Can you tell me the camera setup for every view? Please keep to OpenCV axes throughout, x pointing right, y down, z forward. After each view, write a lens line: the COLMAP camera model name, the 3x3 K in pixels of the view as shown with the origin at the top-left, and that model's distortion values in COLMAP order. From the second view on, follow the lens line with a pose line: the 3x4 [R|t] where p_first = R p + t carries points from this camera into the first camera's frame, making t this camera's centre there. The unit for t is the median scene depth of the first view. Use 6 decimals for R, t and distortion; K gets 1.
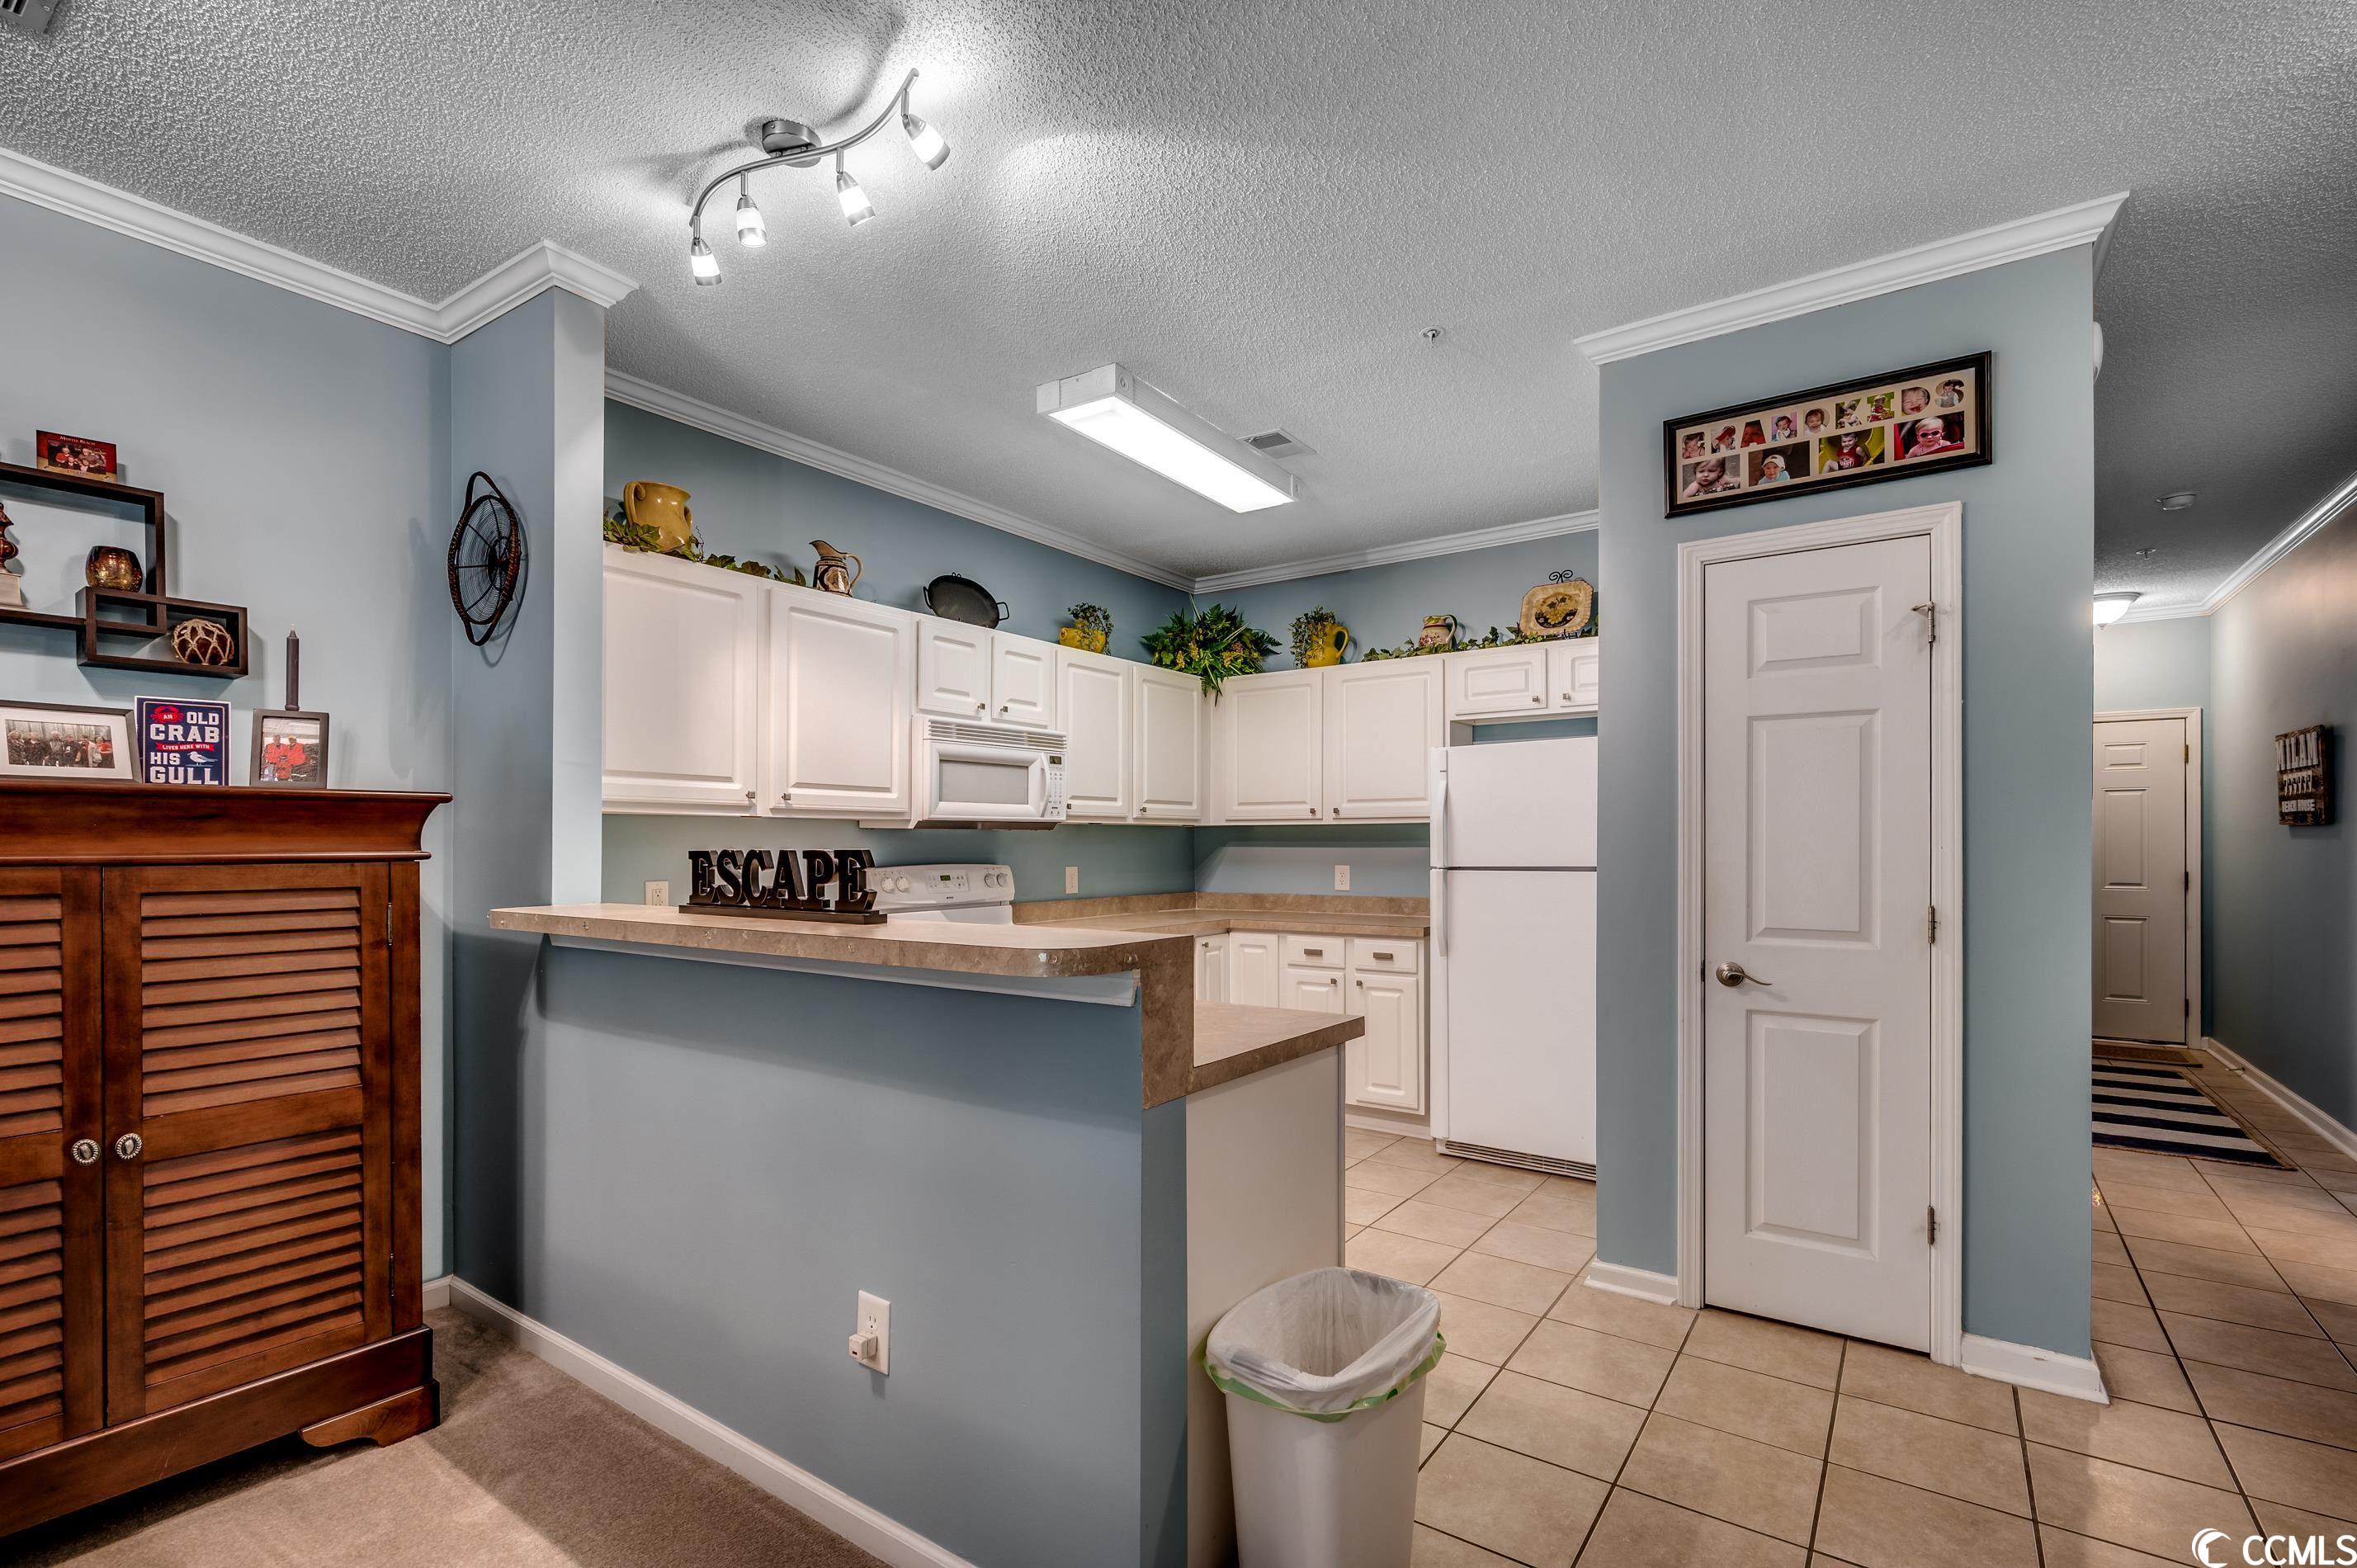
lens RADIAL K [[1028.9, 0, 1184.3], [0, 1028.9, 825.3], [0, 0, 1]] dist [0.000473, 0.000108]
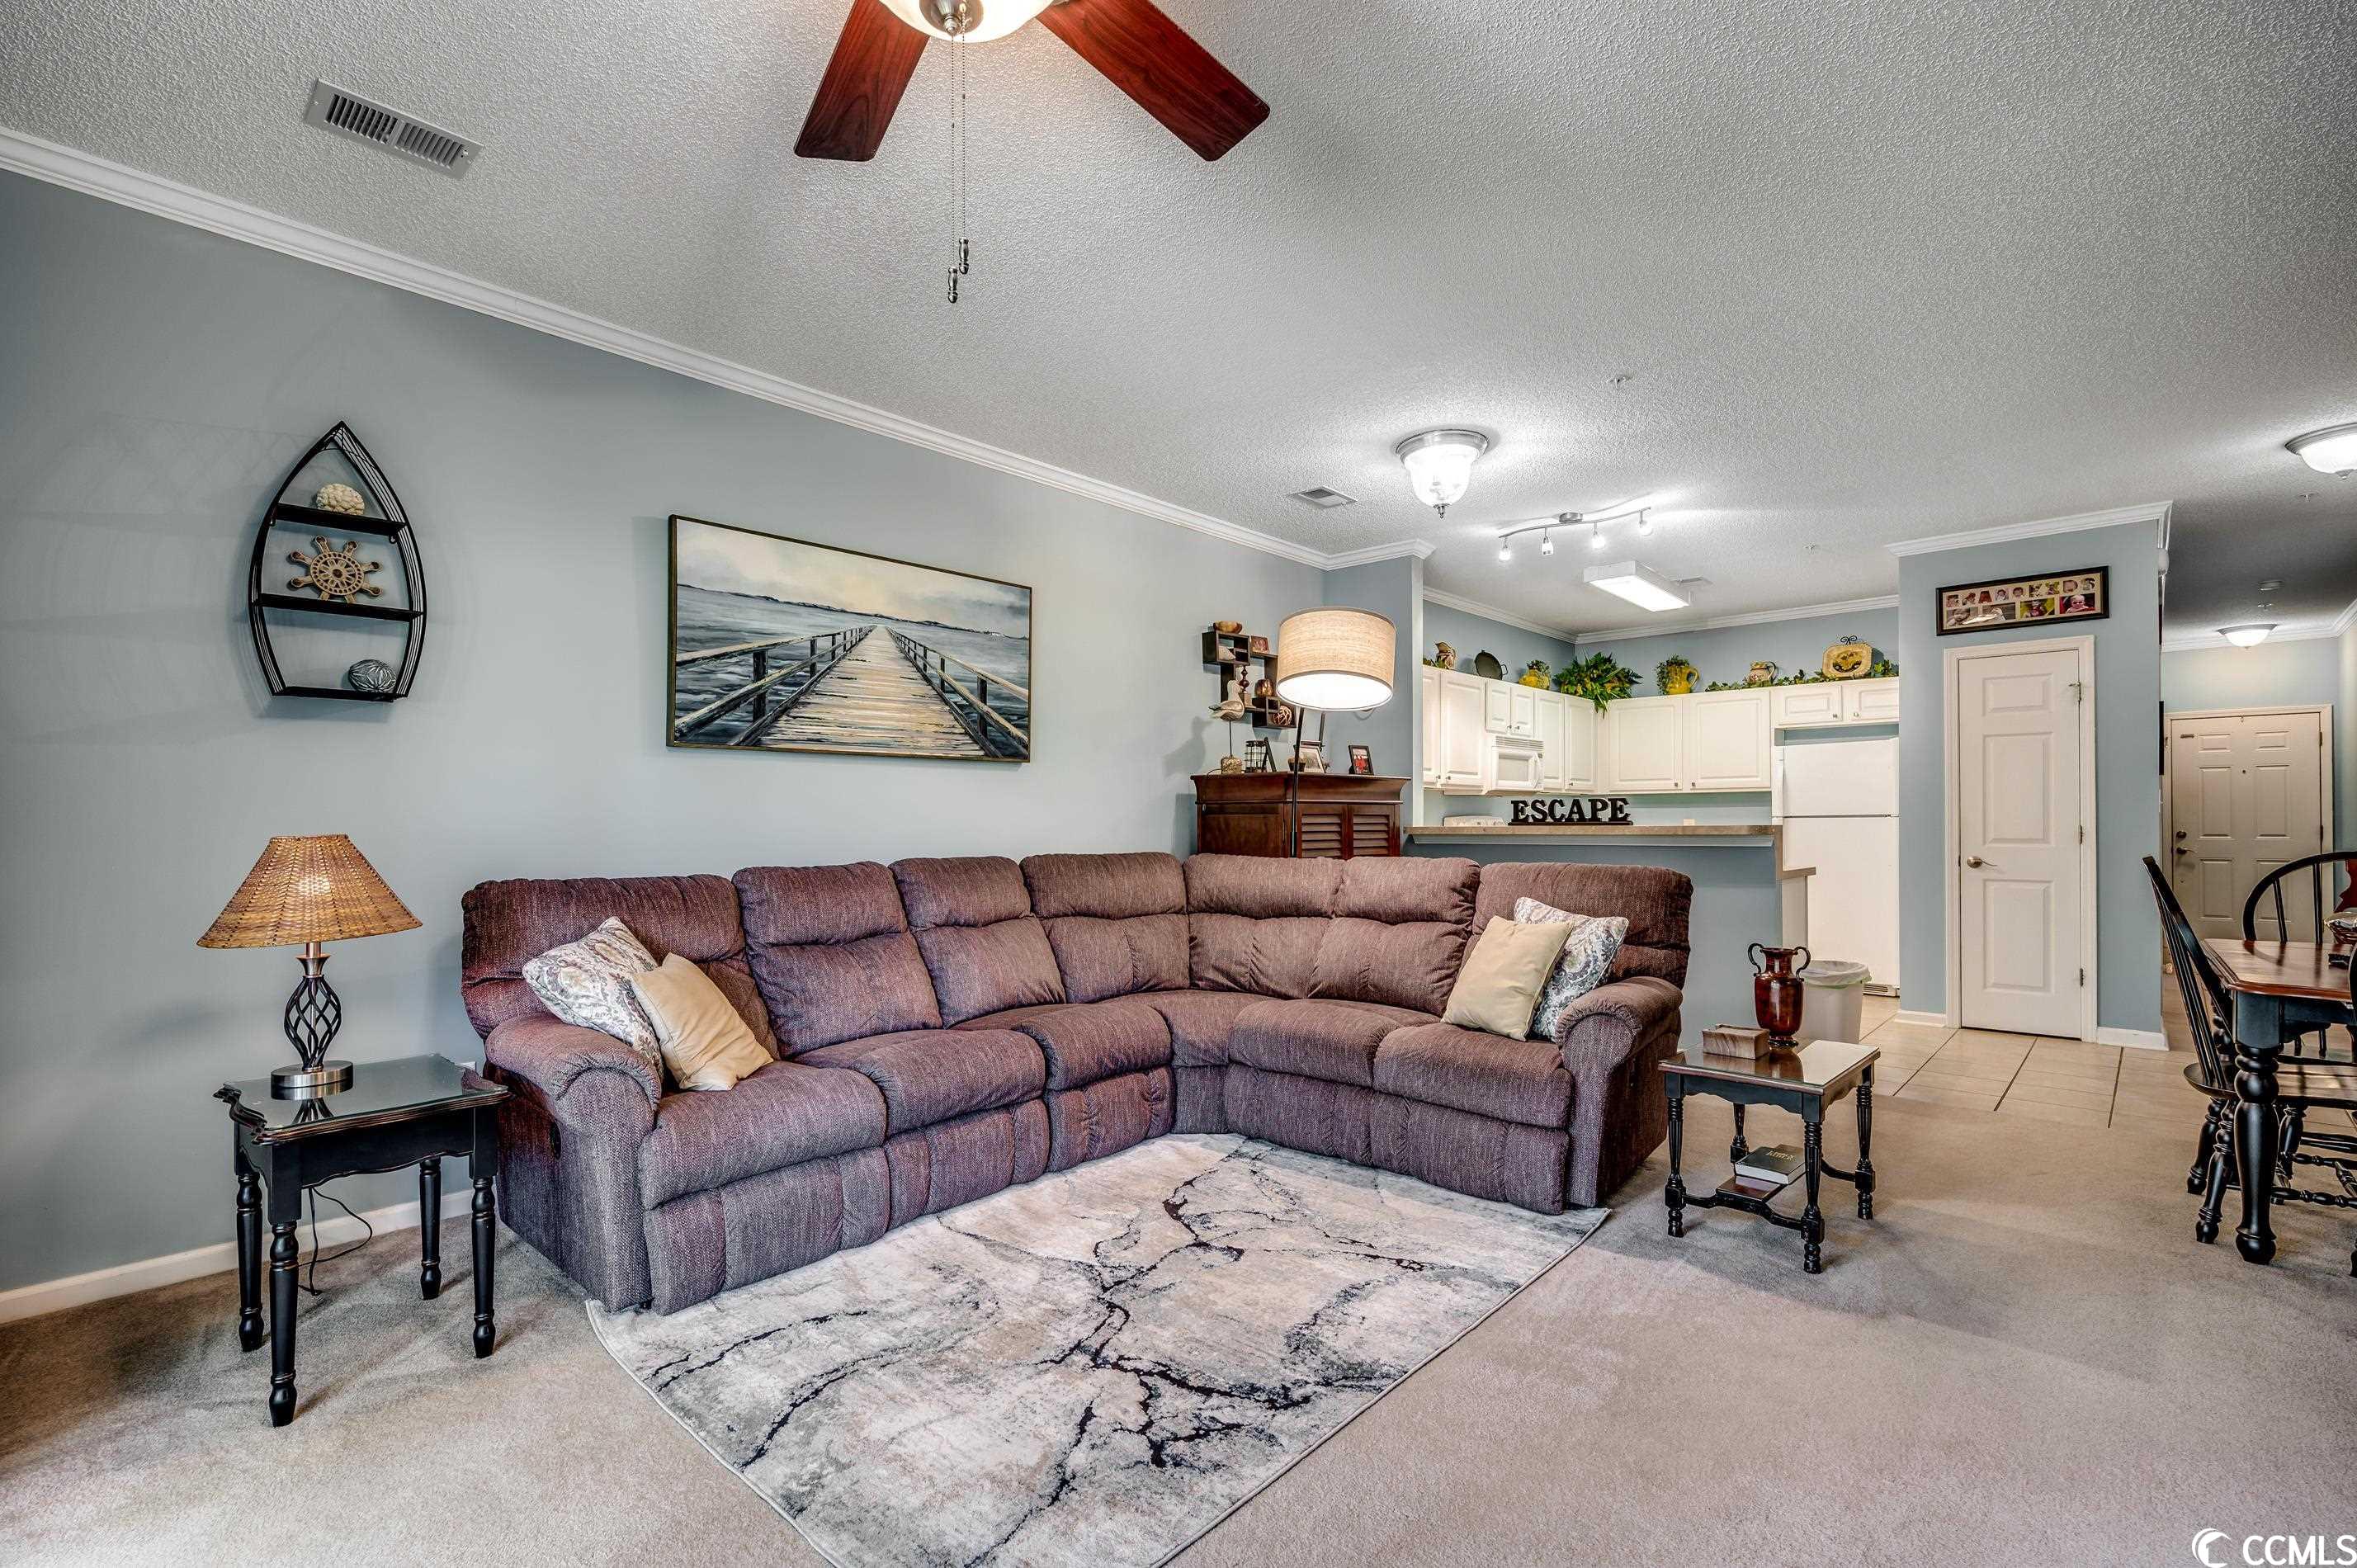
lens RADIAL K [[1055.0, 0, 1178.4], [0, 1055.0, 801.6], [0, 0, 1]] dist [0.003907, 0.000644]
pose [[0.992617, -0.004659, -0.121204, -0.779315], [0.004236, 0.999984, -0.003746, 0.026992], [0.121220, 0.003205, 0.992621, -1.269119]]
